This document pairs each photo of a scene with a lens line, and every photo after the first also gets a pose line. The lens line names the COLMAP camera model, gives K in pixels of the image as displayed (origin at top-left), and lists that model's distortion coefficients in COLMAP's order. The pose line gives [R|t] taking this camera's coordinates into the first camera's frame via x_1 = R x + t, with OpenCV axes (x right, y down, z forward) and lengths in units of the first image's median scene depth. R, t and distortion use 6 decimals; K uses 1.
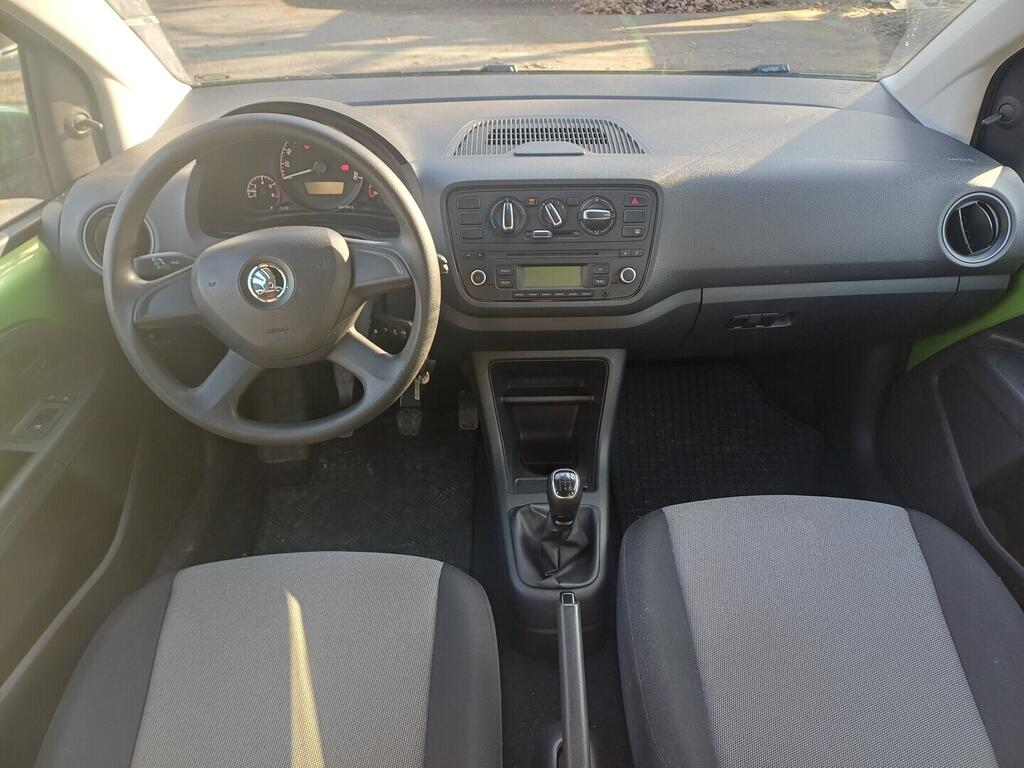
lens RADIAL K [[749.8, 0, 521.0], [0, 749.8, 393.0], [0, 0, 1]] dist [0.059877, -0.045026]
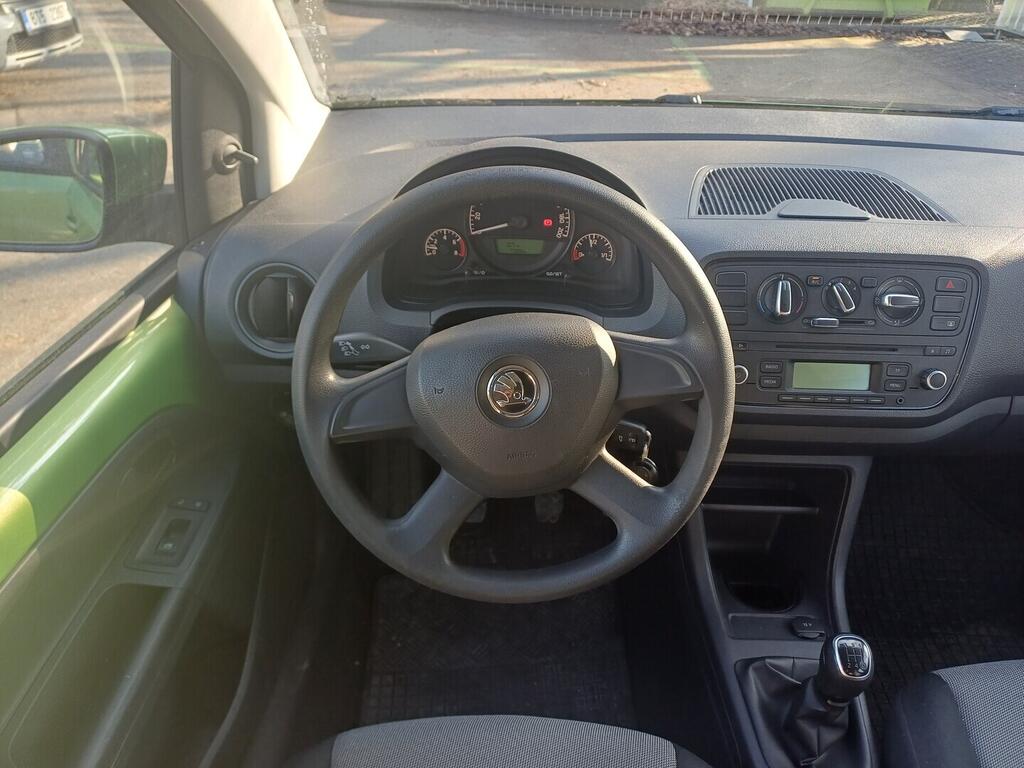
lens RADIAL K [[749.8, 0, 513.5], [0, 749.8, 386.4], [0, 0, 1]] dist [0.059877, -0.045026]
pose [[0.998981, 0.044022, -0.009912, -0.266711], [-0.044231, 0.998780, -0.021971, -0.109673], [0.008933, 0.022387, 0.999709, 0.215815]]
